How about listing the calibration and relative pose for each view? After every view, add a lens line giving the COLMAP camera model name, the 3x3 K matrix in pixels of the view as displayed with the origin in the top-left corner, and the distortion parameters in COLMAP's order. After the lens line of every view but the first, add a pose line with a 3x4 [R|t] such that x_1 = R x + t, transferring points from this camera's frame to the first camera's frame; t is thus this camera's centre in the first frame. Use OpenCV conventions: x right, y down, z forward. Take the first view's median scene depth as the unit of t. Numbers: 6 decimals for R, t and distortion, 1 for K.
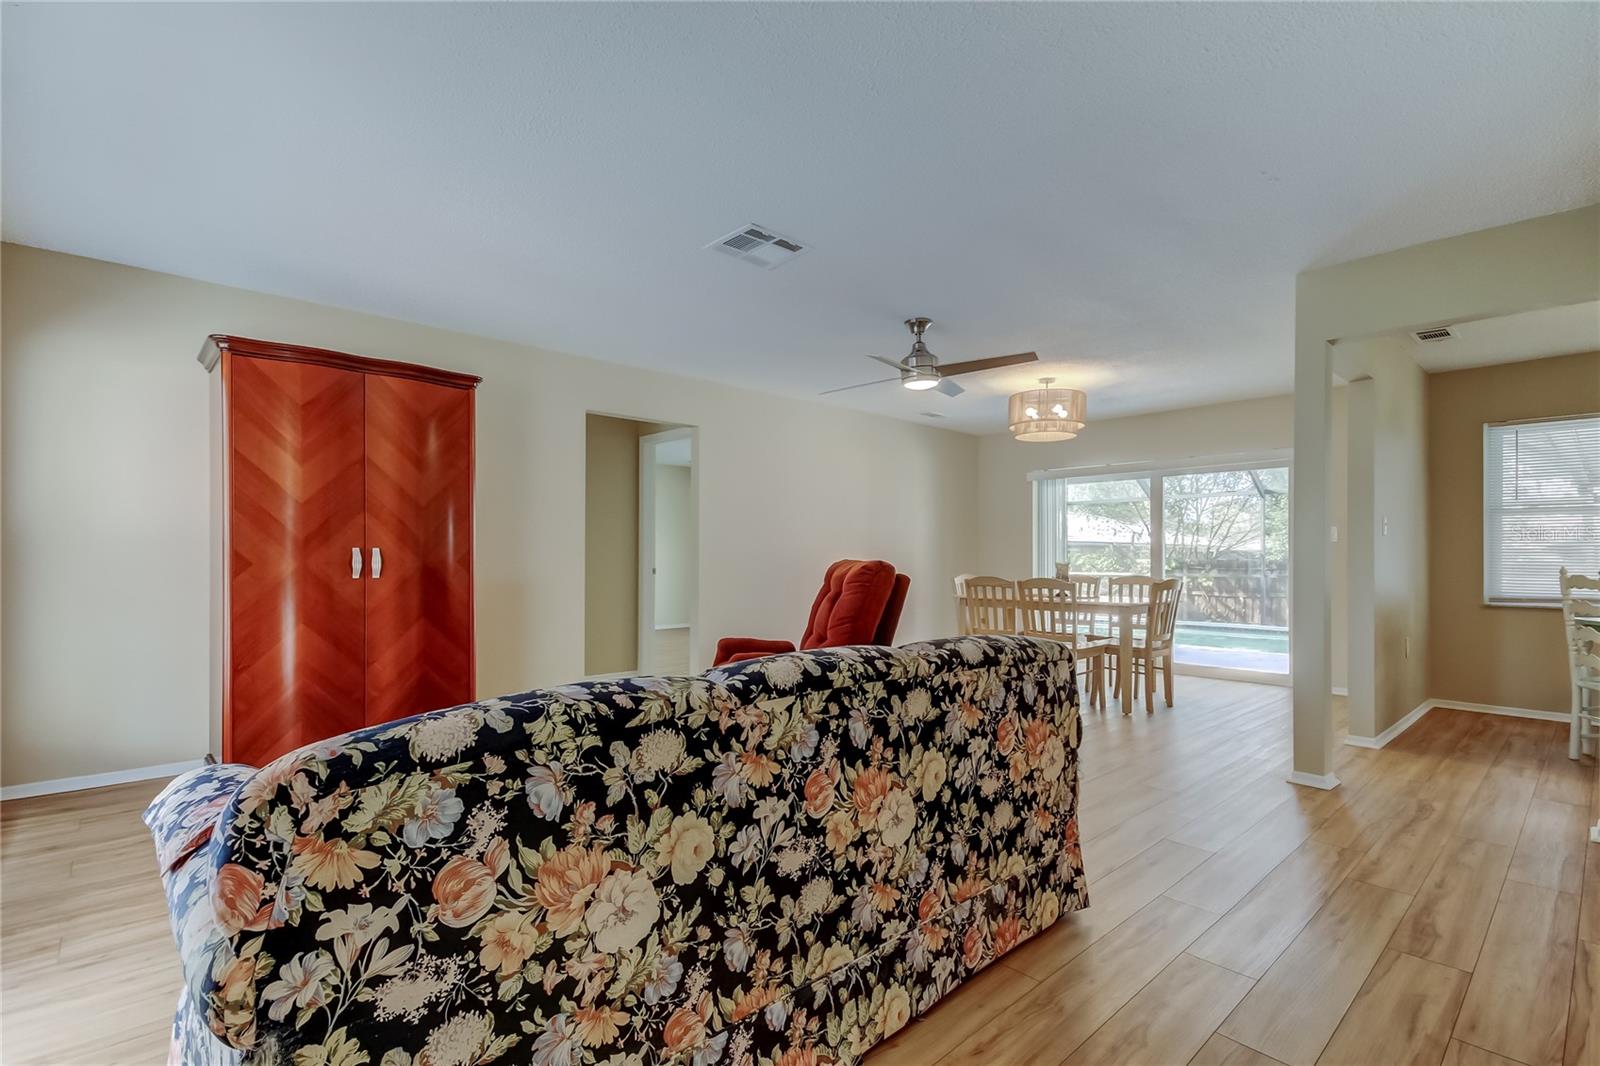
lens RADIAL K [[743.3, 0, 803.9], [0, 743.3, 551.2], [0, 0, 1]] dist [0.017079, 0.000150]
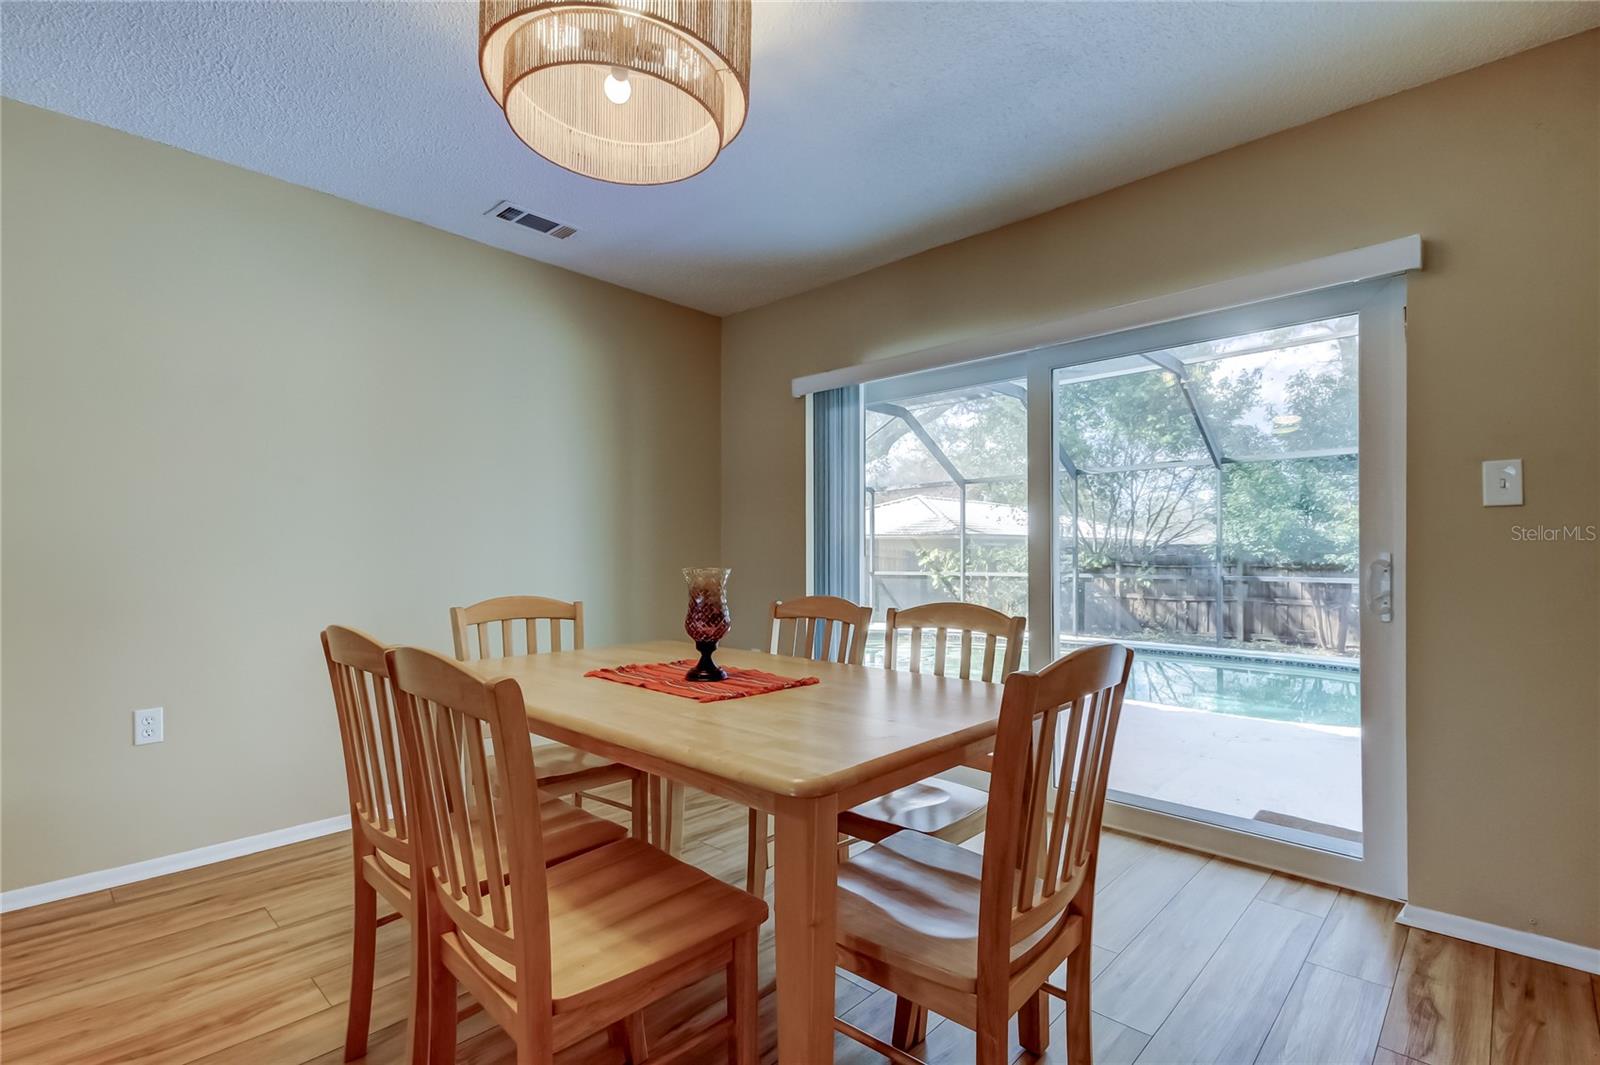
lens RADIAL K [[743.3, 0, 803.9], [0, 743.3, 550.7], [0, 0, 1]] dist [0.017079, 0.000150]
pose [[0.997584, -0.004631, 0.069318, 0.116996], [0.004512, 0.999988, 0.001883, 0.002868], [-0.069326, -0.001565, 0.997593, 0.220028]]
